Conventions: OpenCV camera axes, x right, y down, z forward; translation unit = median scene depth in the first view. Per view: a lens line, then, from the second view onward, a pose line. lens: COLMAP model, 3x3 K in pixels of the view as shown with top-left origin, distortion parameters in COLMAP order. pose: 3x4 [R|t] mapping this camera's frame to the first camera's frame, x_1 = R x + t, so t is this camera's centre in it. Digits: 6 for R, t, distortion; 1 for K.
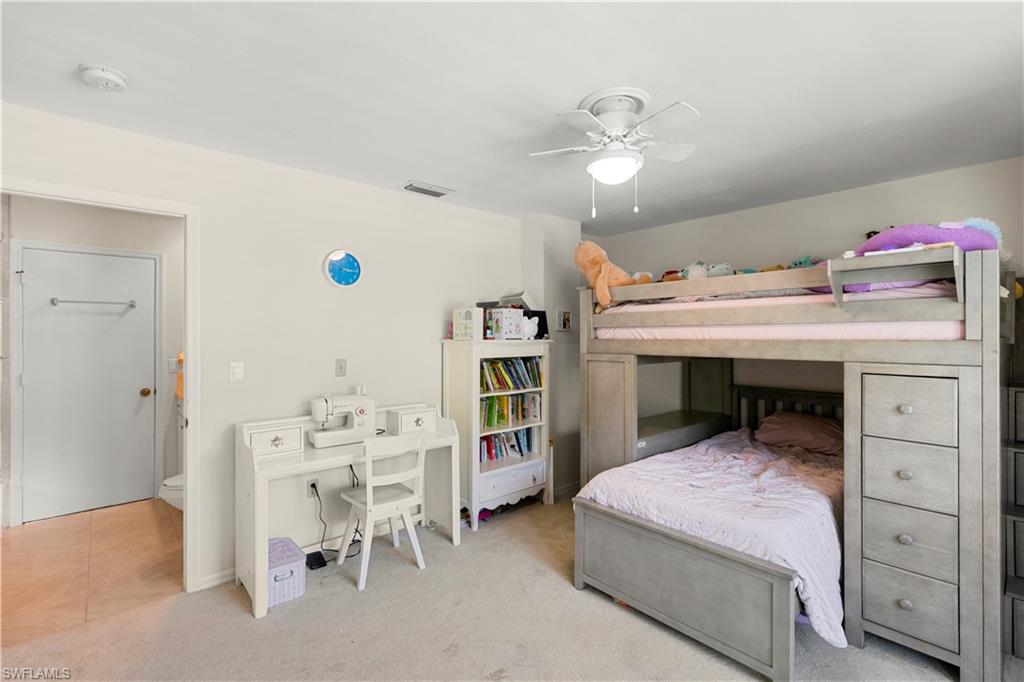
lens RADIAL K [[461.7, 0, 511.9], [0, 461.7, 331.5], [0, 0, 1]] dist [0.006776, -0.000881]
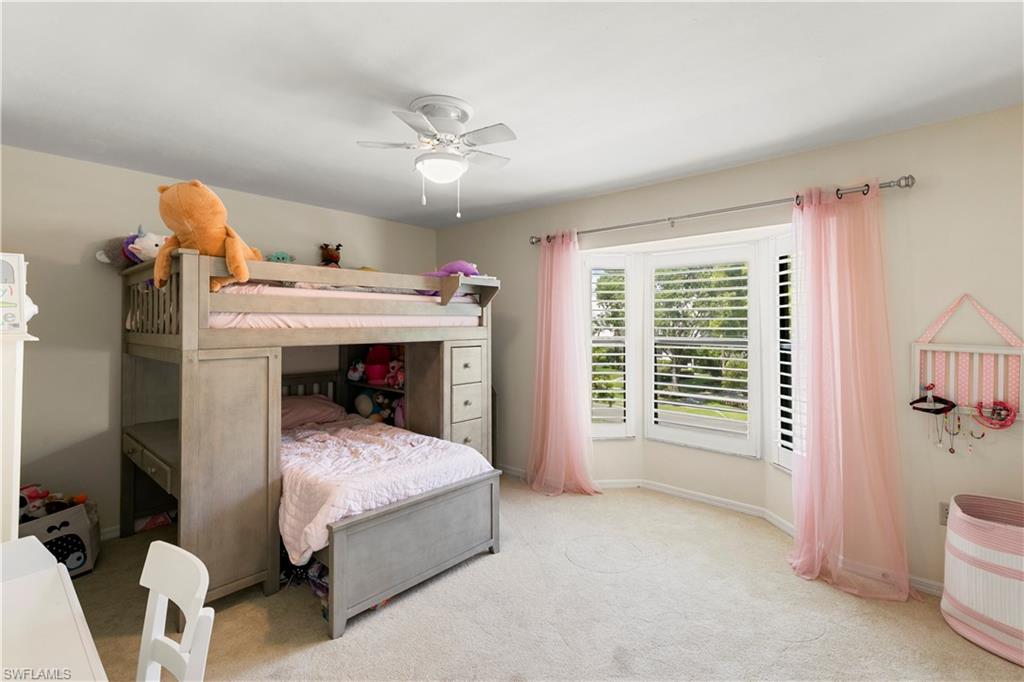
lens RADIAL K [[467.9, 0, 514.3], [0, 467.9, 308.0], [0, 0, 1]] dist [0.001631, -0.000320]
pose [[-0.126432, 0.038242, 0.991238, -0.870632], [-0.006409, 0.999204, -0.039367, 0.015479], [-0.991955, -0.011330, -0.126086, 0.961849]]
